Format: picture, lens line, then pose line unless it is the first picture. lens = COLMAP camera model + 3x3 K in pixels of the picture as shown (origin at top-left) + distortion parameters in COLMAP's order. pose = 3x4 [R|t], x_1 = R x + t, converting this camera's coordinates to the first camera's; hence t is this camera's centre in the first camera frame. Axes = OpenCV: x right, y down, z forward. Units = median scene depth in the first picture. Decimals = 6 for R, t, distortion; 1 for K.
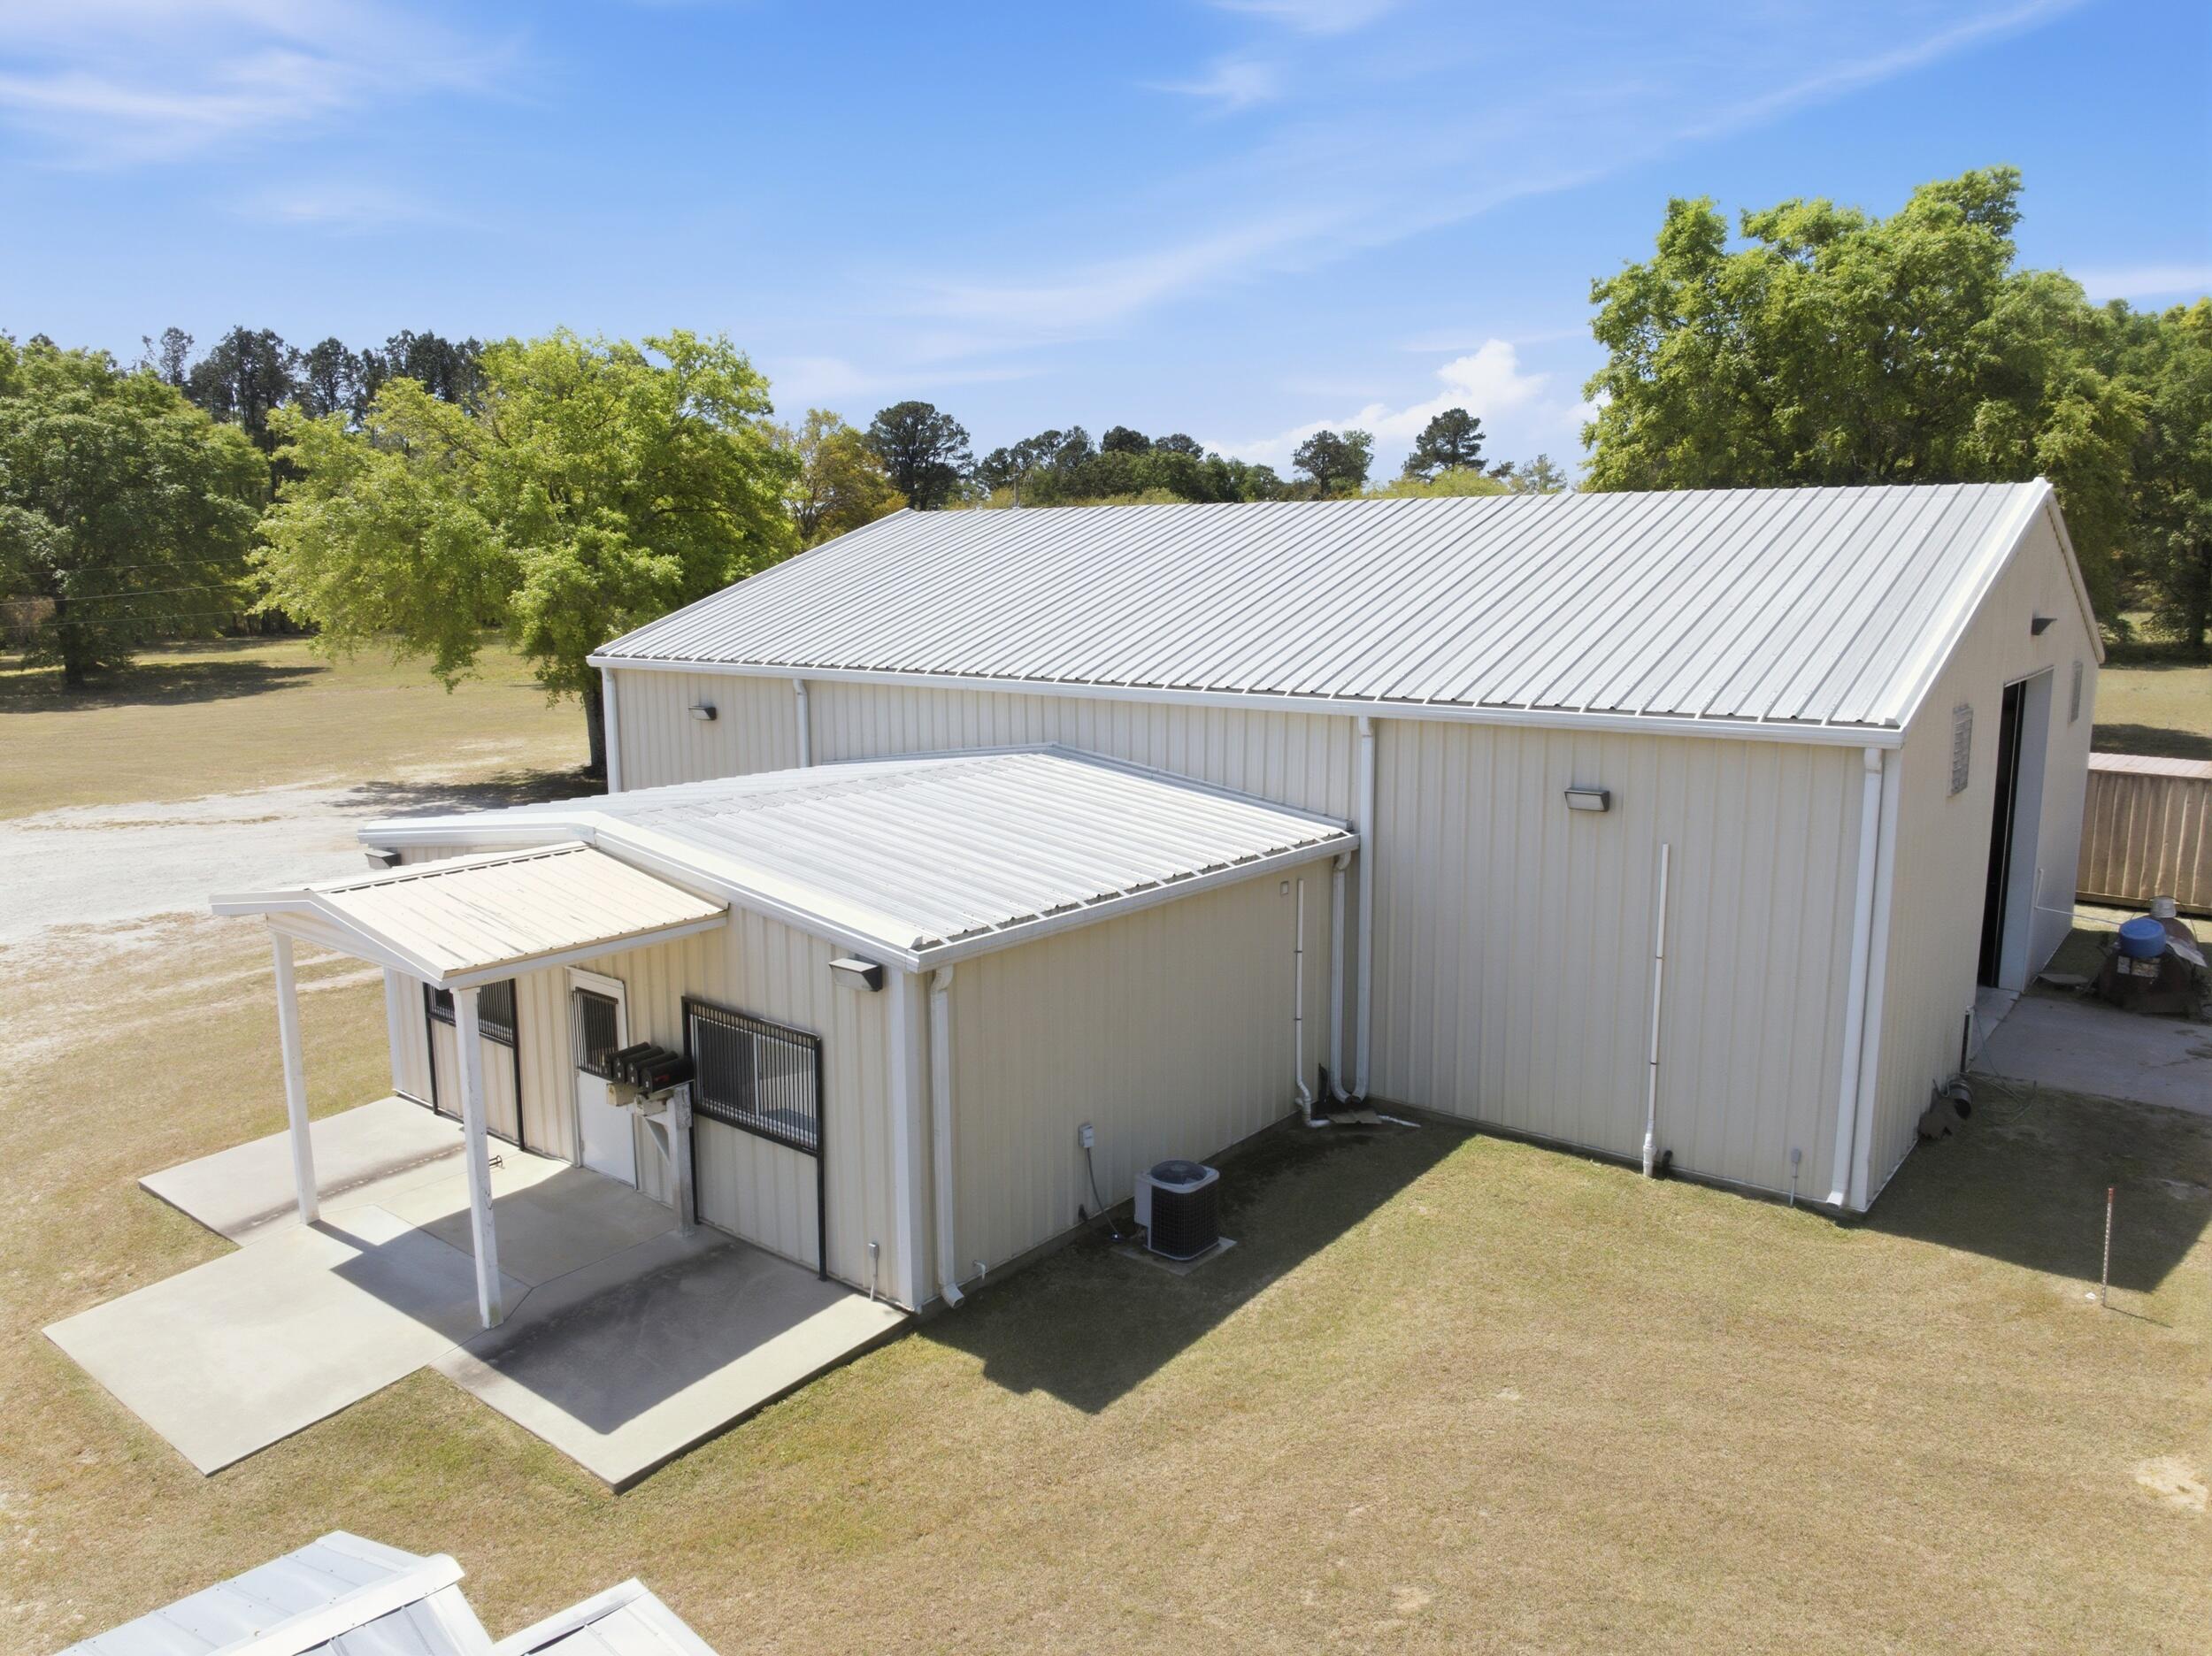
lens RADIAL K [[1563.7, 0, 1110.2], [0, 1563.7, 796.2], [0, 0, 1]] dist [-0.062981, 0.029621]
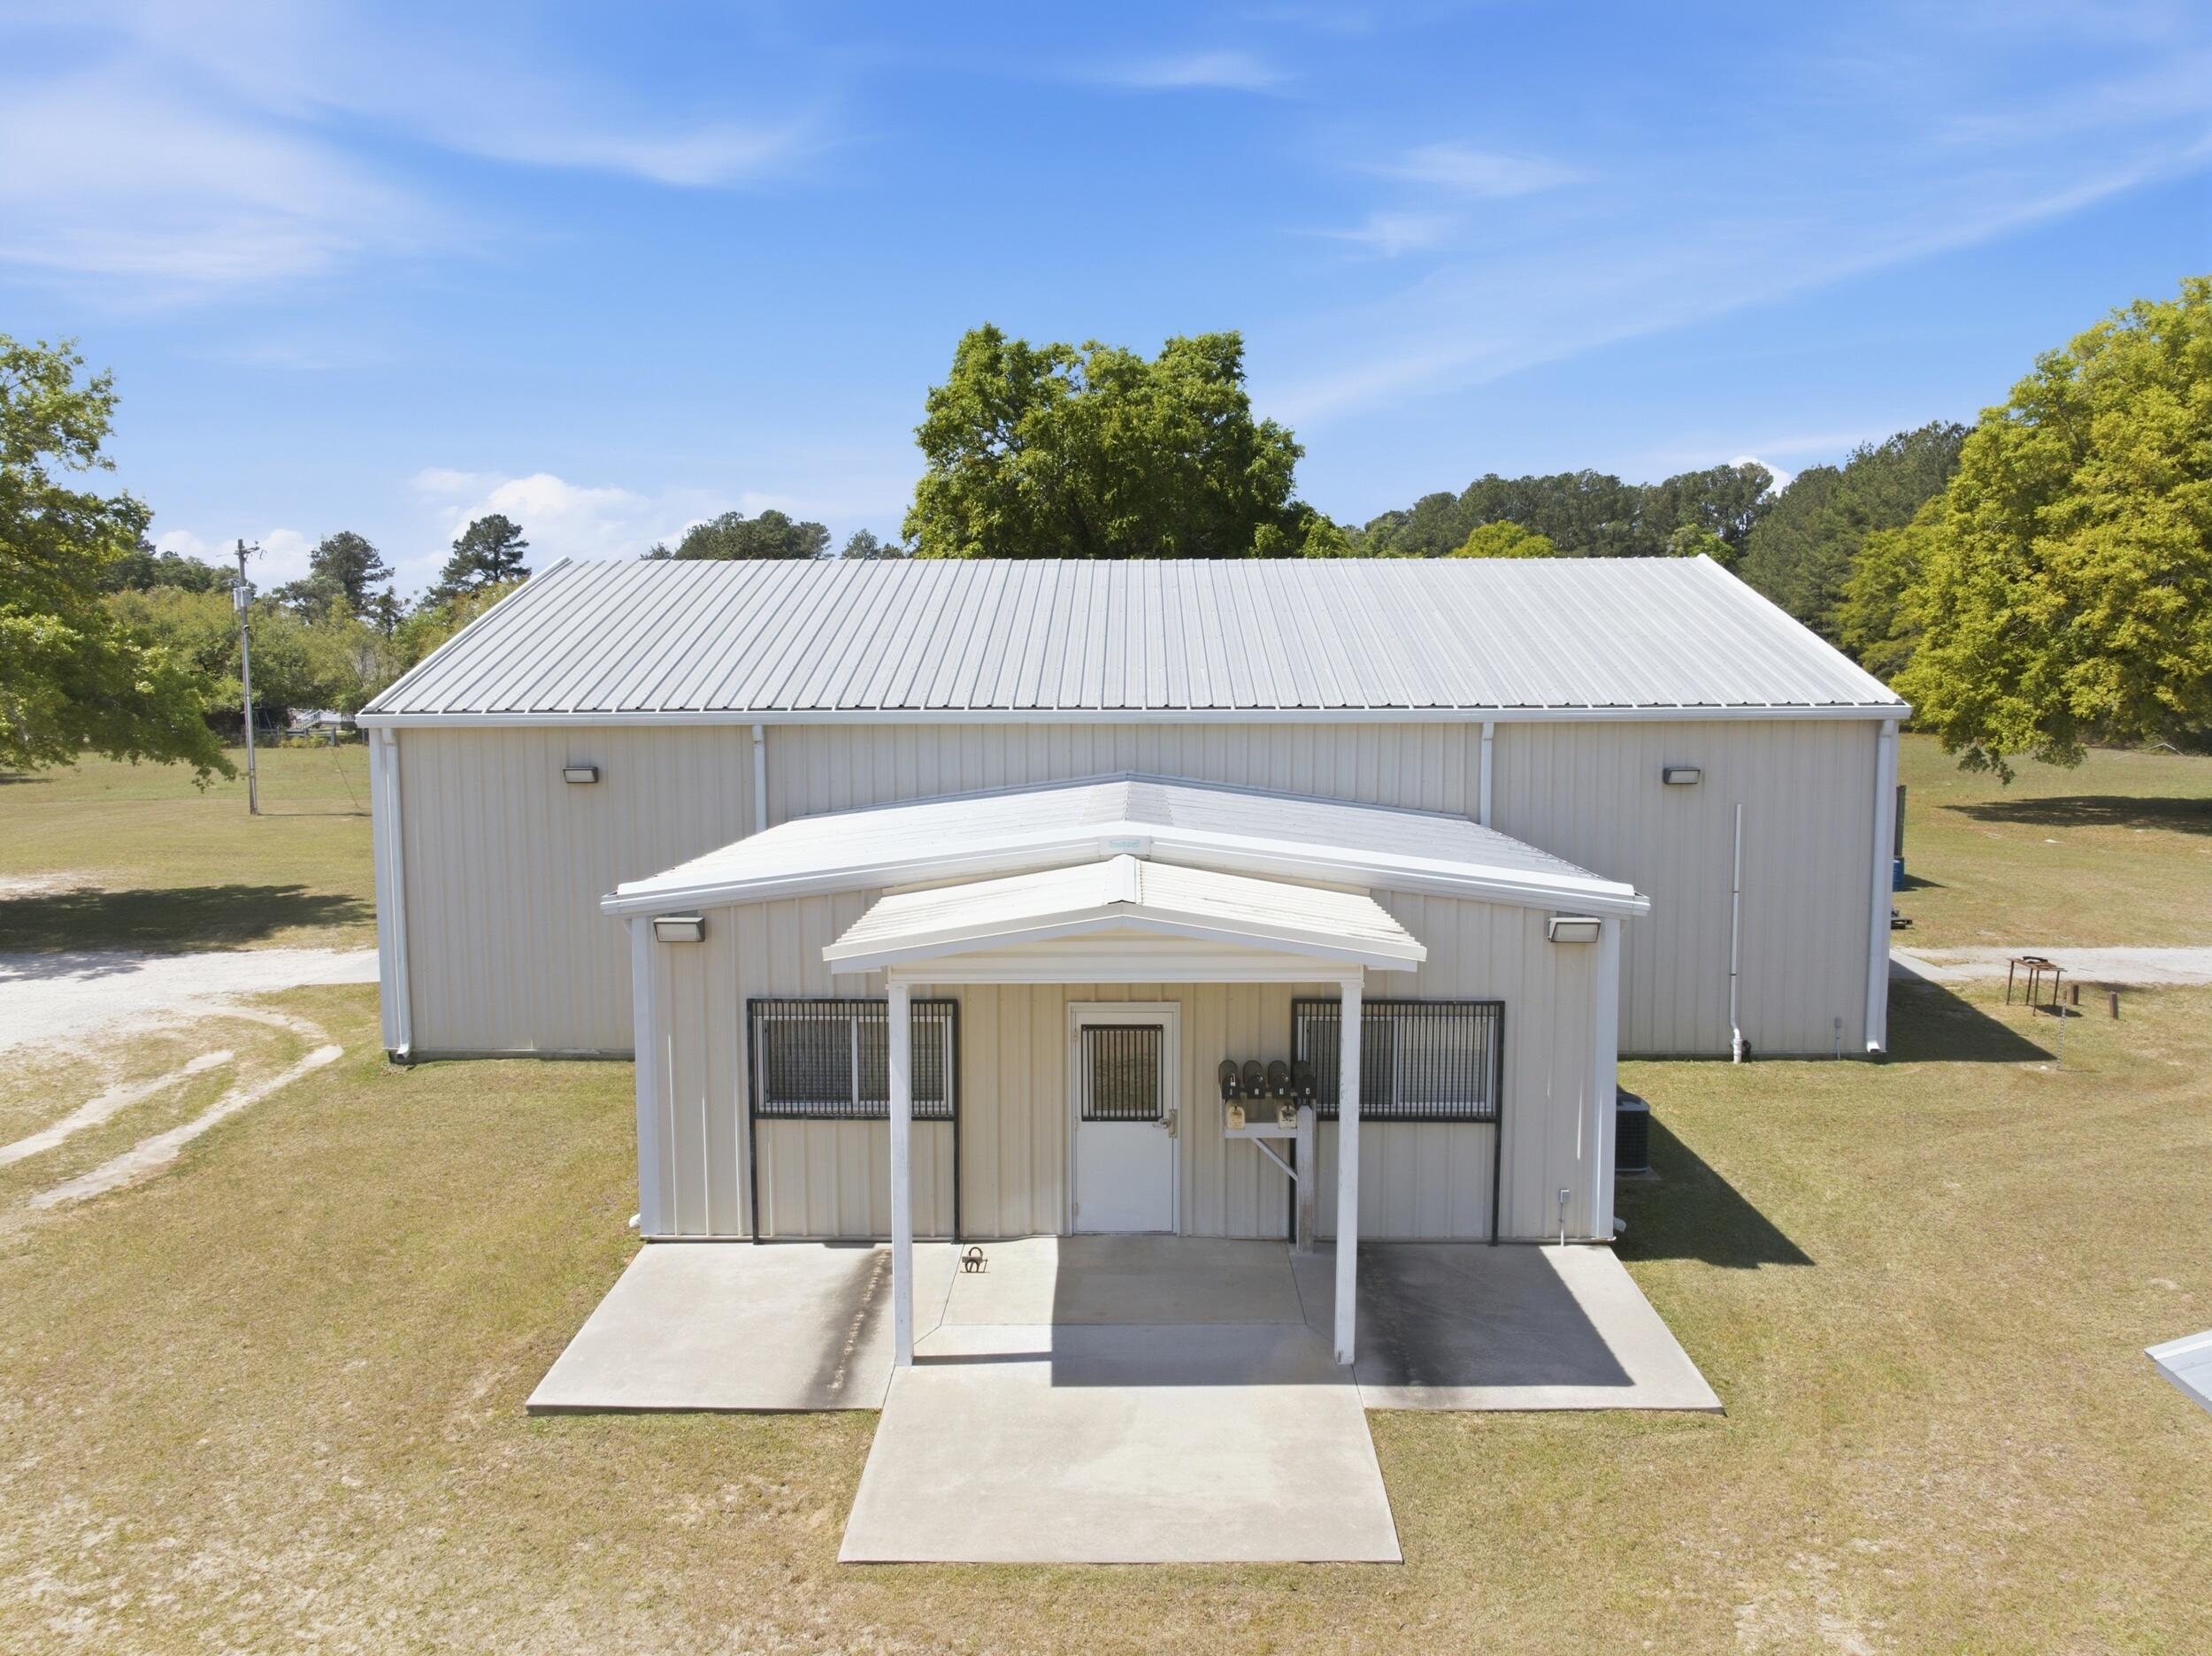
lens RADIAL K [[1563.7, 0, 1110.2], [0, 1563.7, 796.2], [0, 0, 1]] dist [-0.062981, 0.029621]
pose [[0.790693, -0.043606, 0.610658, -0.841965], [0.089720, 0.994944, -0.045125, 0.033185], [-0.605603, 0.090468, 0.790608, 0.266594]]
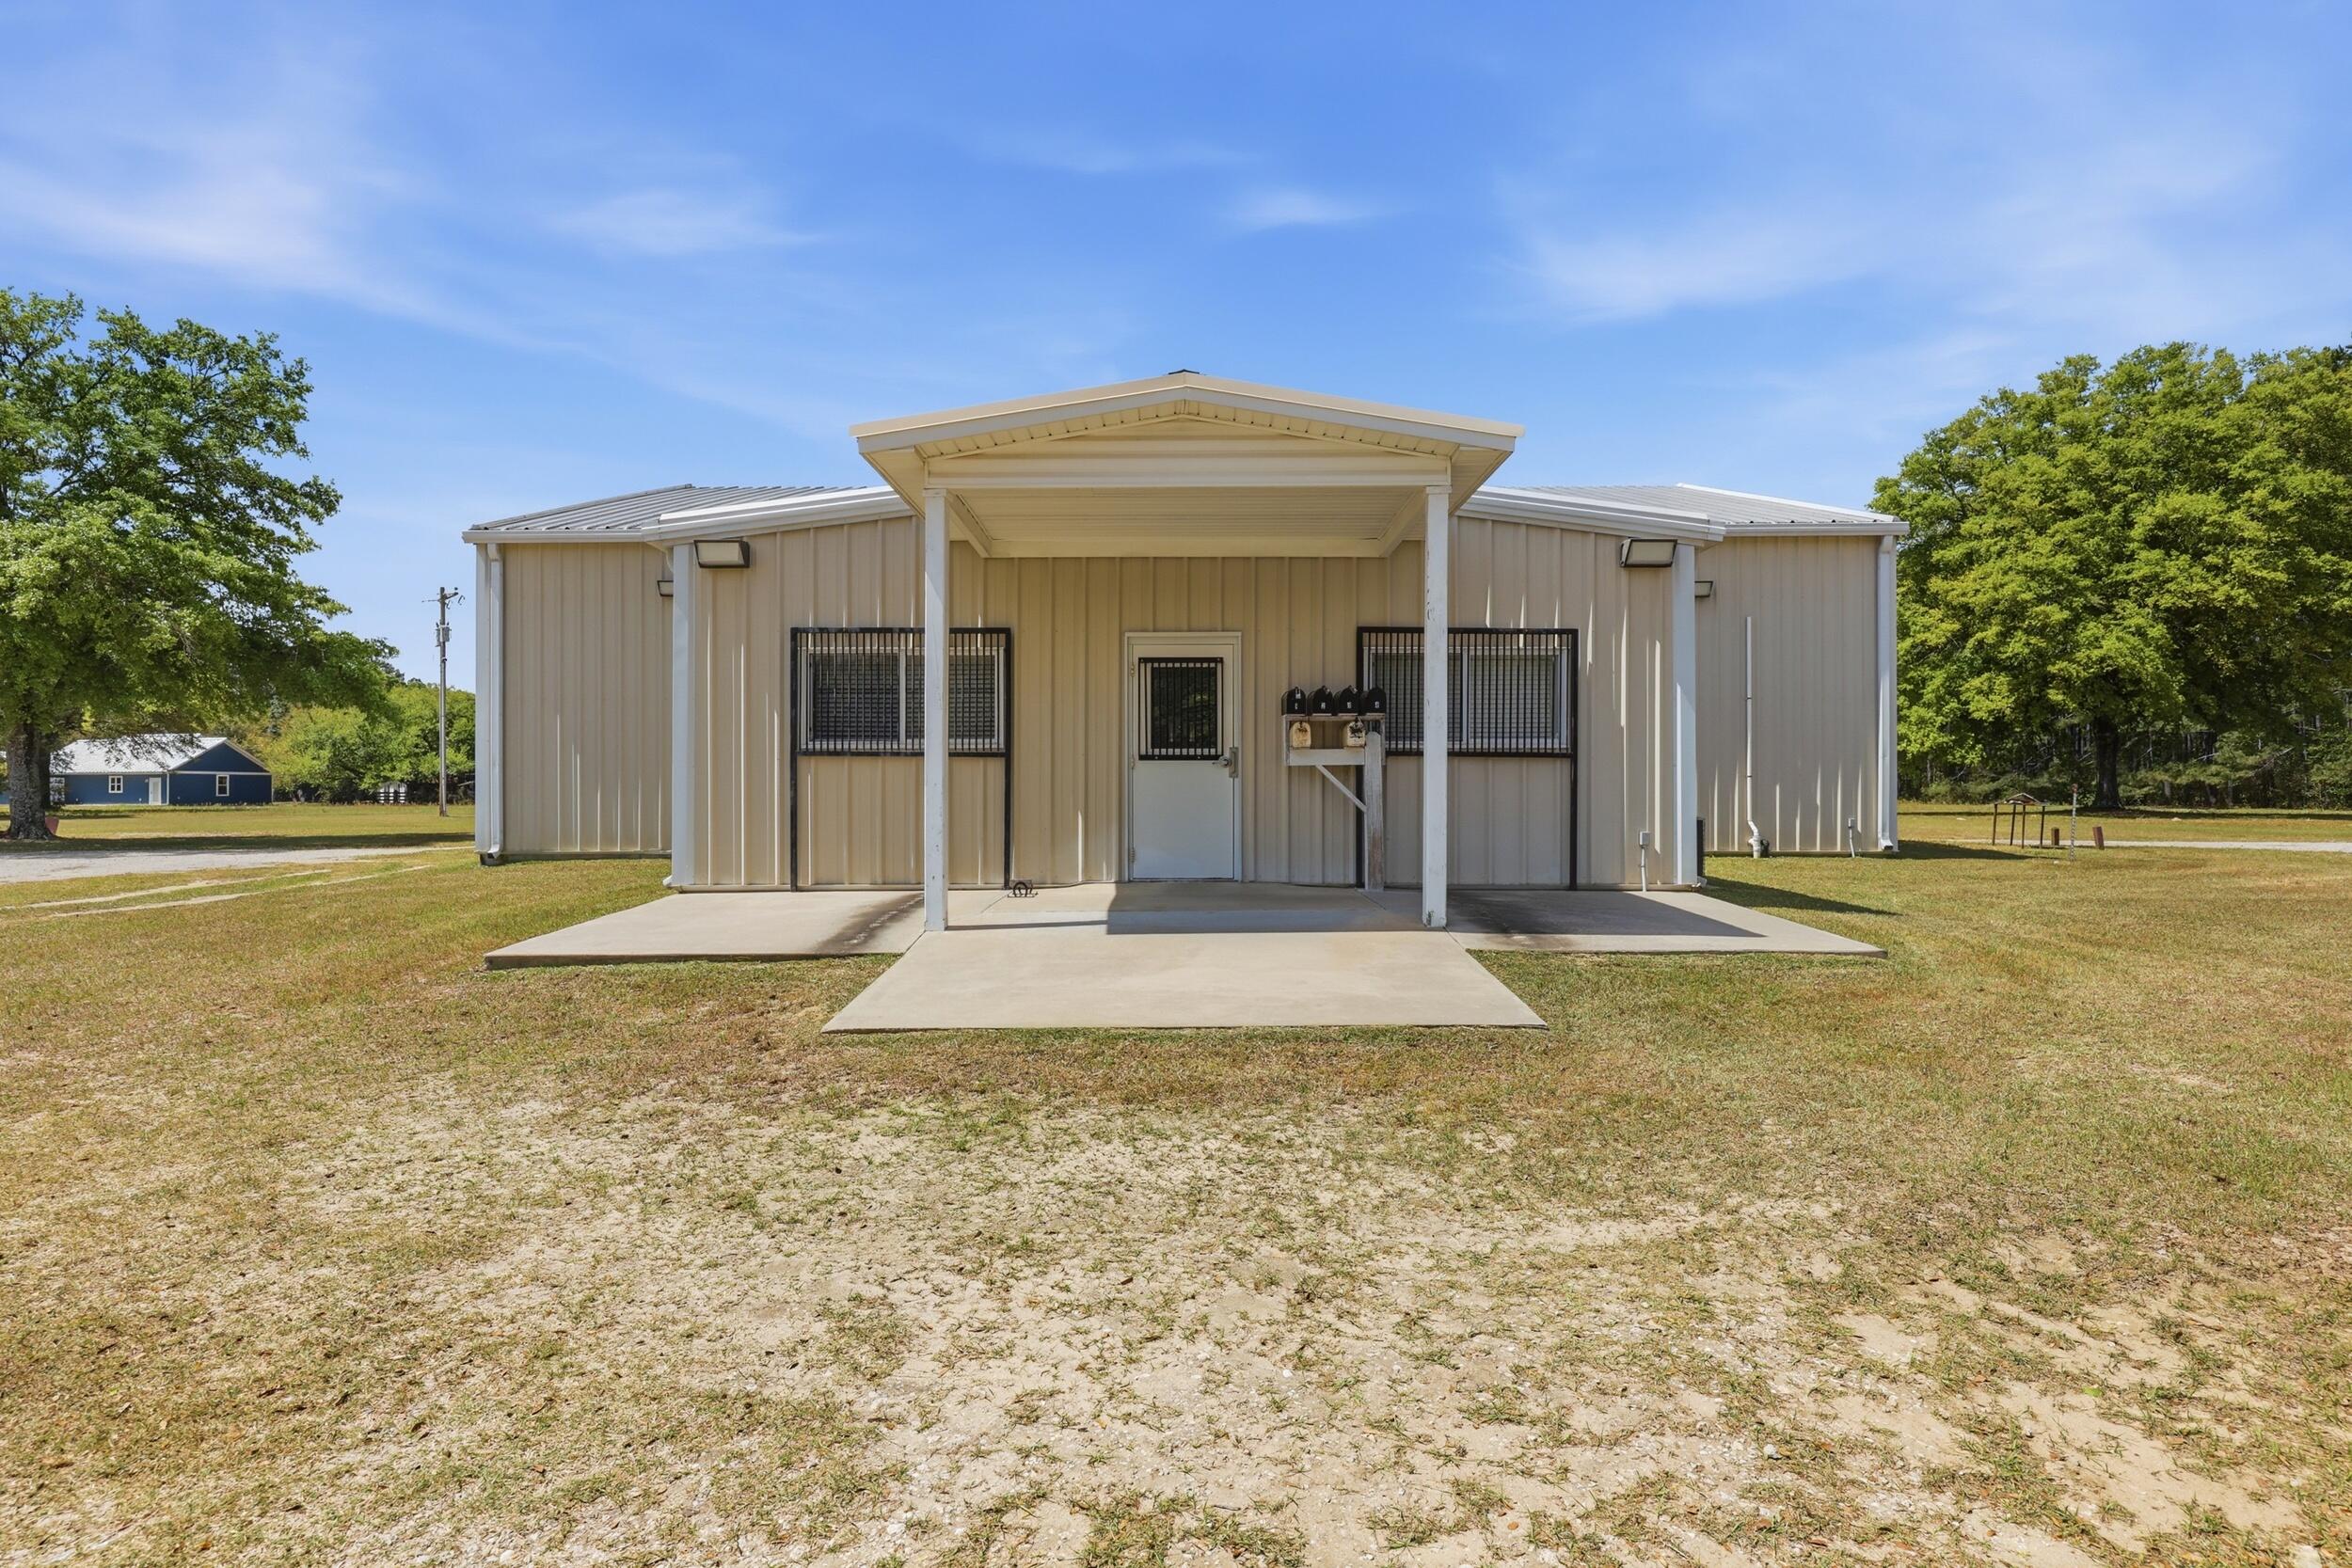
lens RADIAL K [[1206.9, 0, 1170.5], [0, 1206.9, 796.6], [0, 0, 1]] dist [-0.003525, -0.000263]
pose [[0.786475, 0.008381, 0.617566, -0.717372], [0.088742, 0.987999, -0.126422, 0.274477], [-0.611214, 0.154231, 0.776293, 0.470253]]
